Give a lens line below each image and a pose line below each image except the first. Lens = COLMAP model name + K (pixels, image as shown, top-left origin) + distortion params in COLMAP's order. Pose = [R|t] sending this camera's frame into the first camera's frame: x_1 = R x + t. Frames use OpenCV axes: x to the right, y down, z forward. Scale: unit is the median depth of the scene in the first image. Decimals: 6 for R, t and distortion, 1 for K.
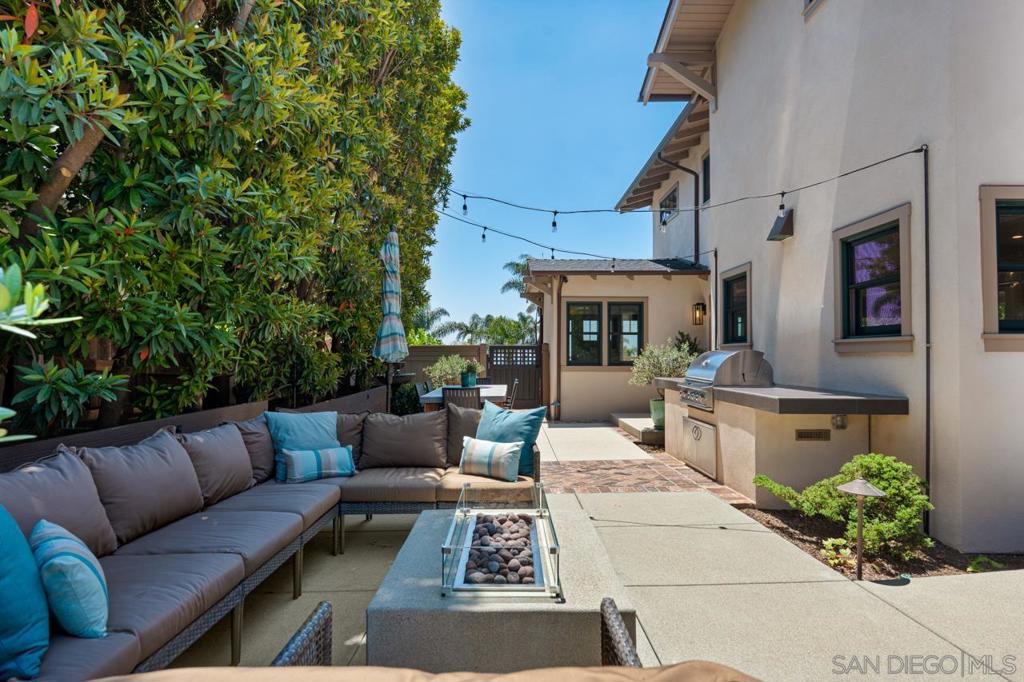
lens RADIAL K [[536.0, 0, 516.6], [0, 536.0, 340.8], [0, 0, 1]] dist [-0.000357, -0.000328]
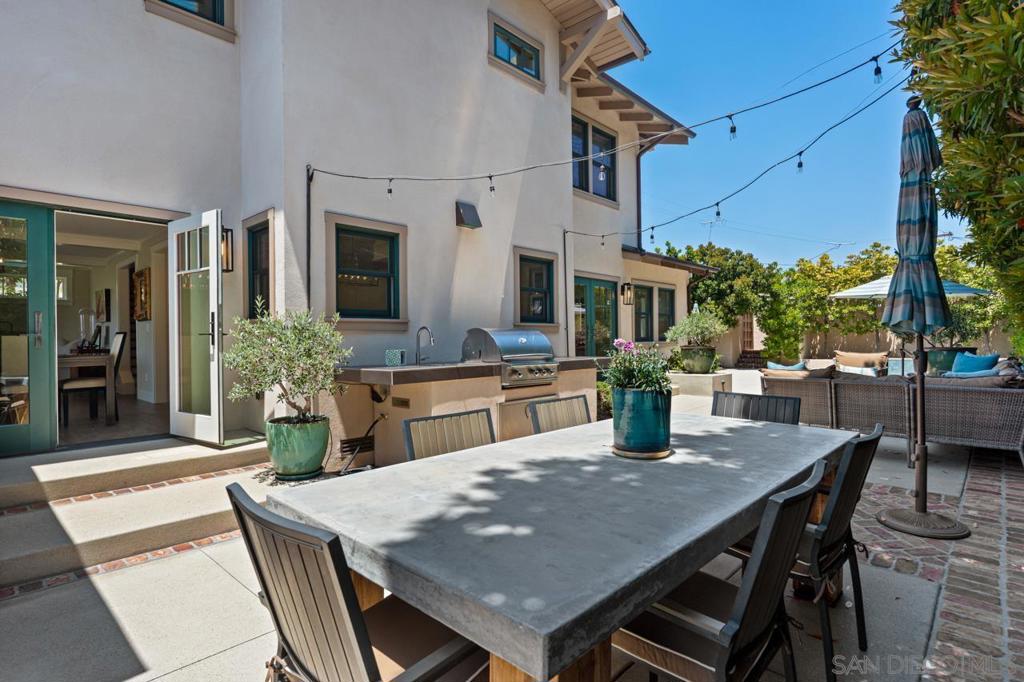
lens RADIAL K [[536.0, 0, 511.4], [0, 536.0, 337.3], [0, 0, 1]] dist [-0.000357, -0.000328]
pose [[-0.730725, -0.003796, 0.682661, -0.160542], [-0.018231, 0.999736, -0.013955, 0.024092], [-0.682428, -0.022643, -0.730602, 0.883365]]
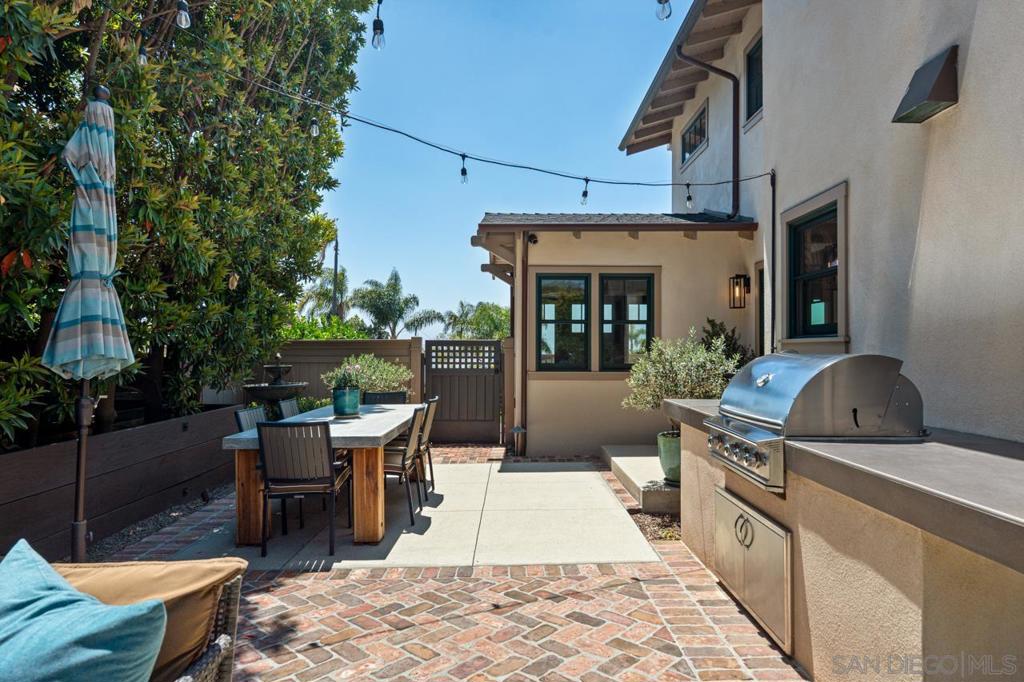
lens RADIAL K [[639.4, 0, 509.4], [0, 639.4, 344.5], [0, 0, 1]] dist [-0.008367, 0.000507]
pose [[0.999966, -0.000646, -0.008253, 0.067906], [0.000791, 0.999845, 0.017588, 0.000071], [0.008241, -0.017594, 0.999811, 0.221898]]
